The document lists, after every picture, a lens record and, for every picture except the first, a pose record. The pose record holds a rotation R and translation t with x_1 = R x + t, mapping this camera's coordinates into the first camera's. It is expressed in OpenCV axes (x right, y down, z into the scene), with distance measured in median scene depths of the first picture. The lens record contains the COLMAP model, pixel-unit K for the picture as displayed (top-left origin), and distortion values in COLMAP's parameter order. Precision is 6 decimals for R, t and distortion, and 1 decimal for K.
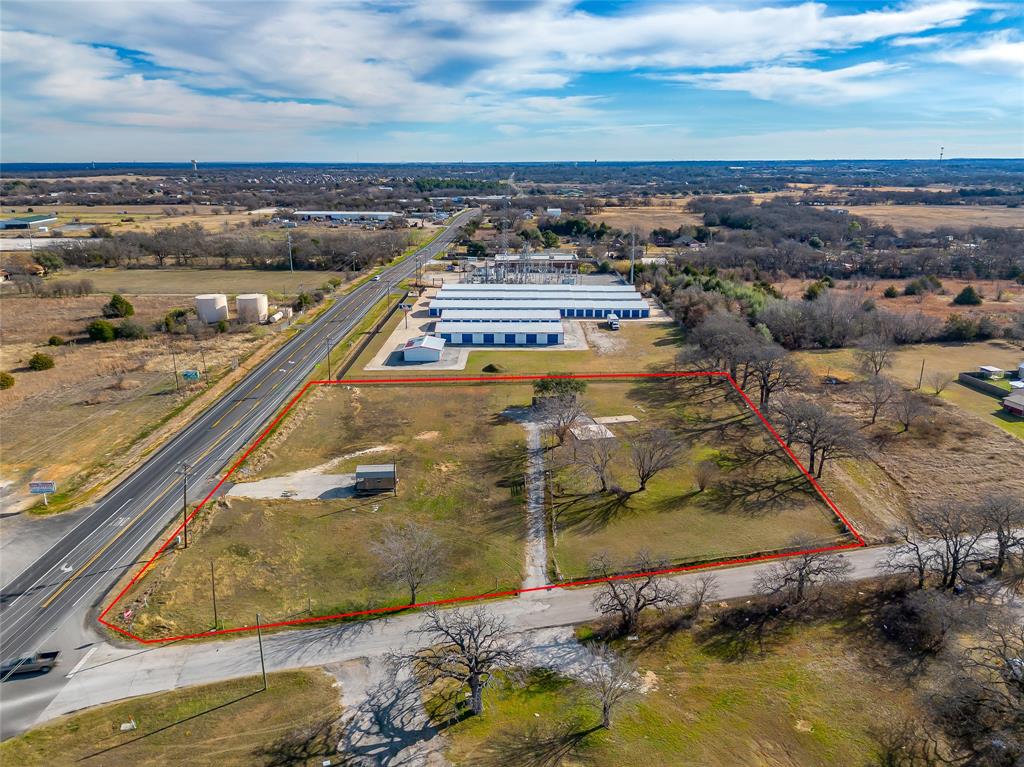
lens RADIAL K [[745.1, 0, 515.2], [0, 745.1, 388.1], [0, 0, 1]] dist [0.086186, -0.083281]
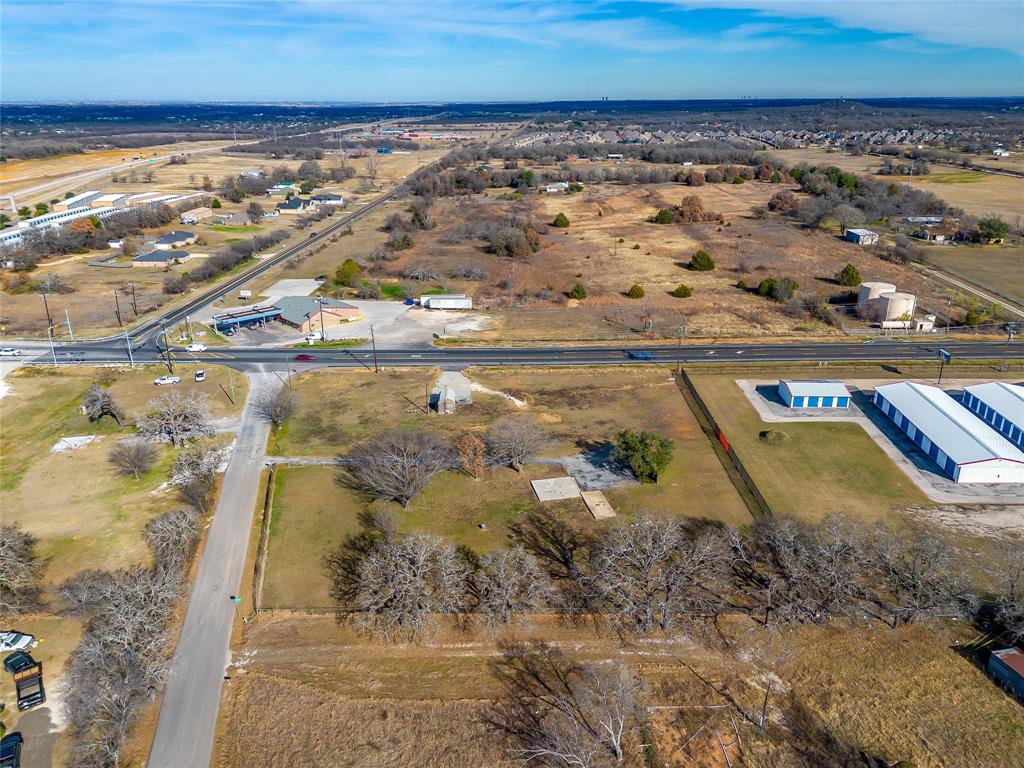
lens RADIAL K [[750.2, 0, 516.4], [0, 750.2, 400.7], [0, 0, 1]] dist [0.085470, -0.093762]
pose [[-0.030011, 0.376297, -0.926013, 0.940828], [-0.286366, 0.884359, 0.368652, -0.368767], [0.957650, 0.276242, 0.081218, 0.900658]]
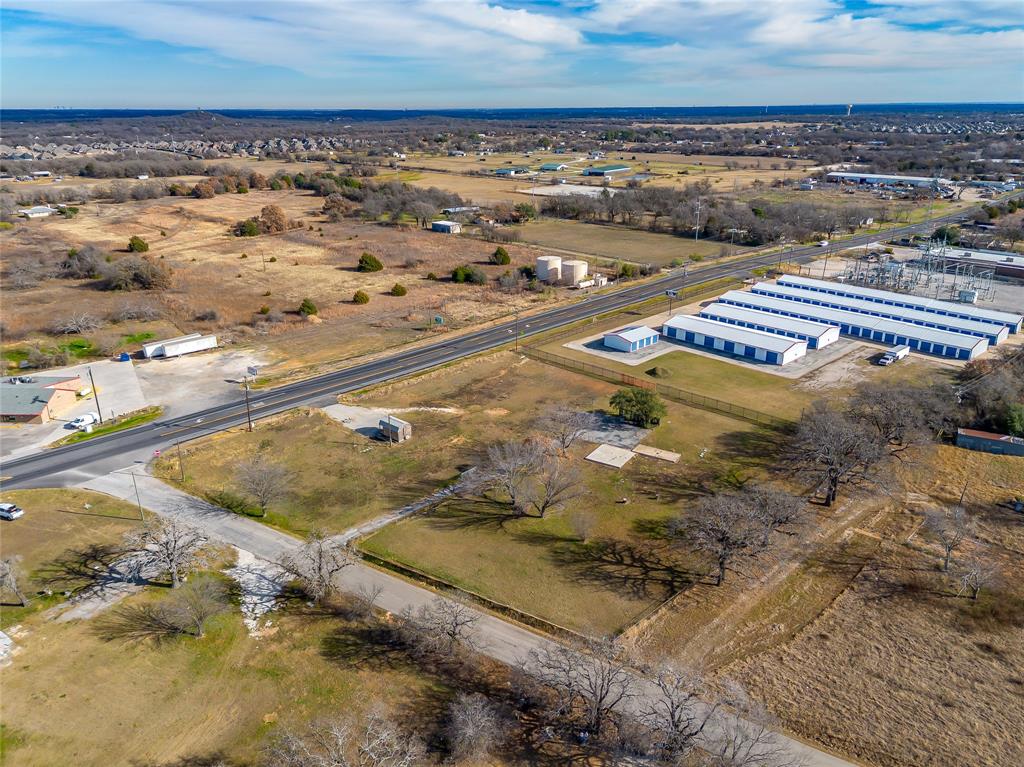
lens RADIAL K [[744.8, 0, 515.7], [0, 744.8, 385.2], [0, 0, 1]] dist [0.080319, -0.082282]
pose [[0.691159, 0.253728, -0.676699, 0.690519], [-0.208603, 0.966531, 0.149341, -0.158504], [0.691942, 0.037943, 0.720955, 0.215737]]
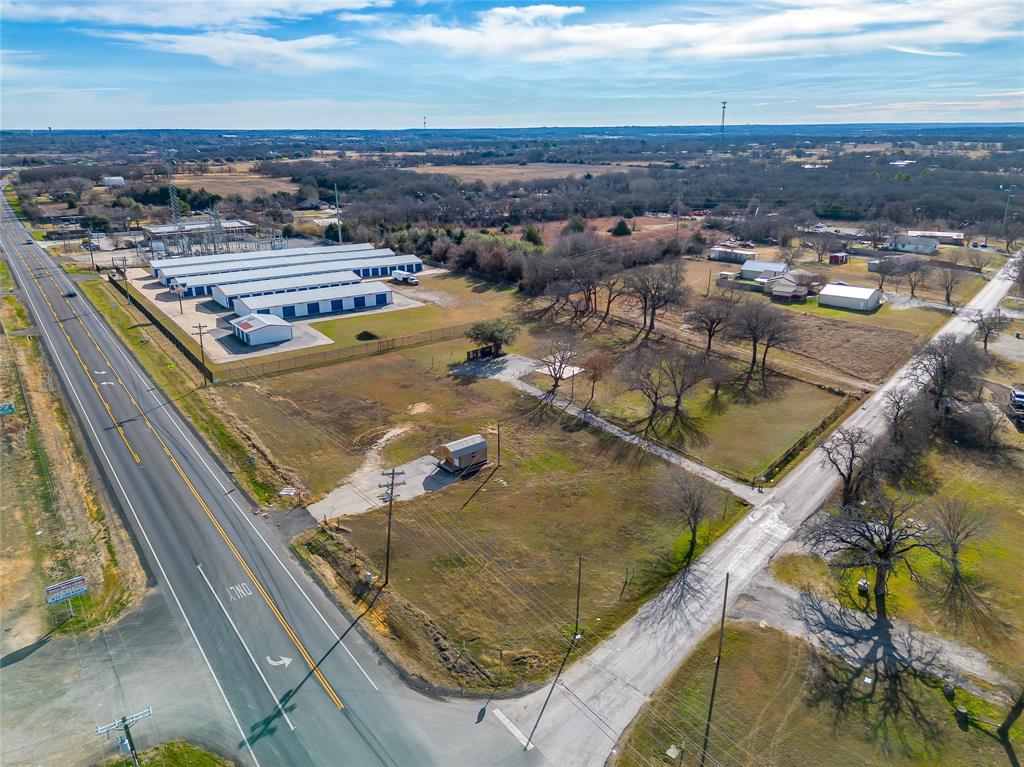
lens RADIAL K [[744.8, 0, 515.7], [0, 744.8, 385.2], [0, 0, 1]] dist [0.080319, -0.082282]
pose [[0.802892, -0.196384, 0.562848, -0.543227], [0.177001, 0.980134, 0.089492, -0.022862], [-0.569241, 0.027772, 0.821702, 0.222802]]
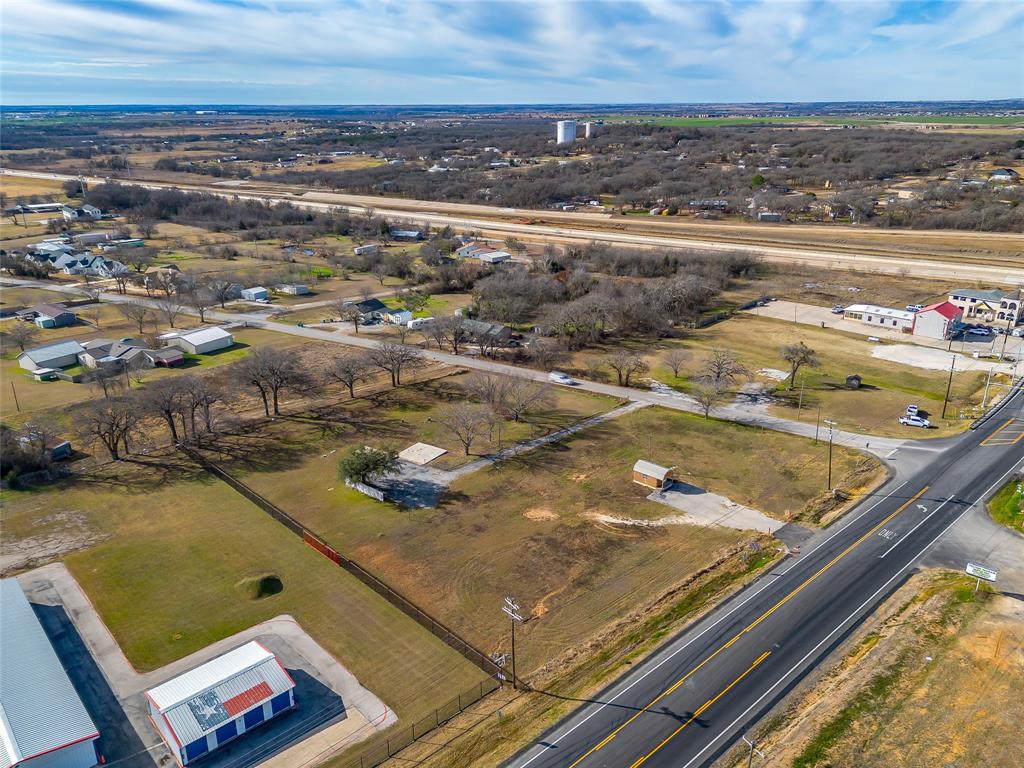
lens RADIAL K [[754.5, 0, 505.7], [0, 754.5, 384.6], [0, 0, 1]] dist [0.086534, -0.090096]
pose [[-0.684303, -0.246110, 0.686410, -0.679848], [0.220625, 0.827325, 0.516583, -0.540285], [-0.695021, 0.504939, -0.511843, 1.467465]]
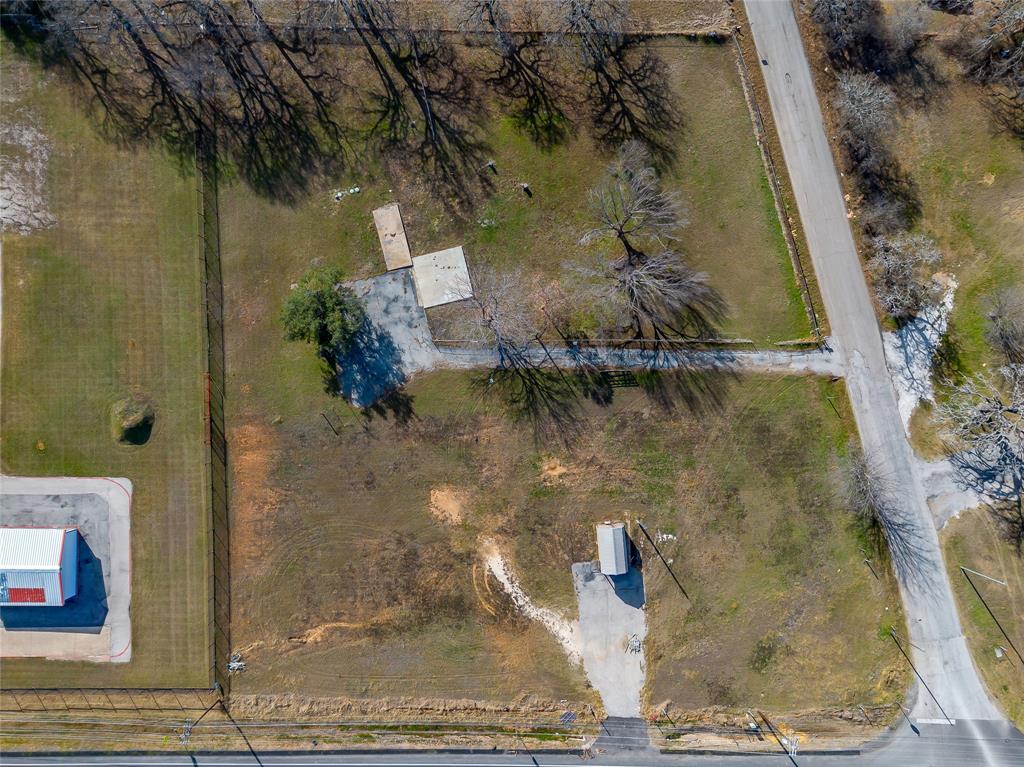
lens RADIAL K [[744.8, 0, 515.7], [0, 744.8, 385.2], [0, 0, 1]] dist [0.080319, -0.082282]
pose [[-0.005255, -0.999894, 0.013581, -0.012856], [0.311335, 0.011271, 0.950233, -0.632763], [-0.950286, 0.009222, 0.311243, 0.749078]]
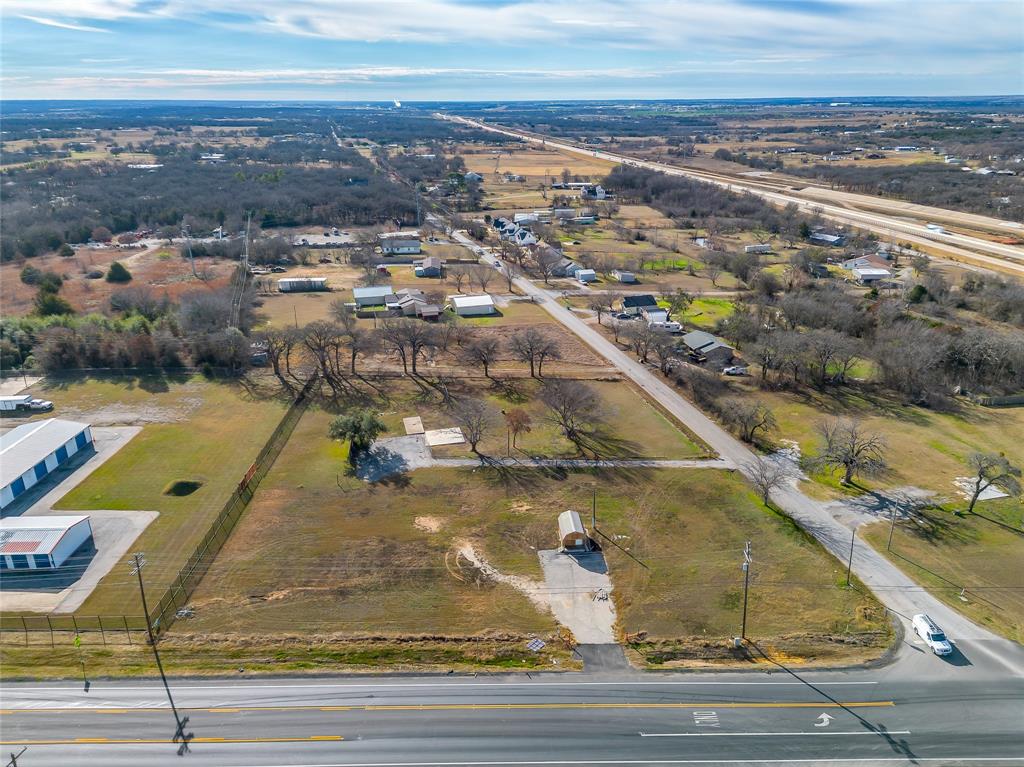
lens RADIAL K [[734.8, 0, 546.3], [0, 734.8, 382.5], [0, 0, 1]] dist [0.077317, -0.080577]
pose [[-0.034237, -0.354249, 0.934524, -0.875954], [0.296987, 0.889226, 0.347959, -0.338410], [-0.954267, 0.289455, 0.074763, 0.808872]]
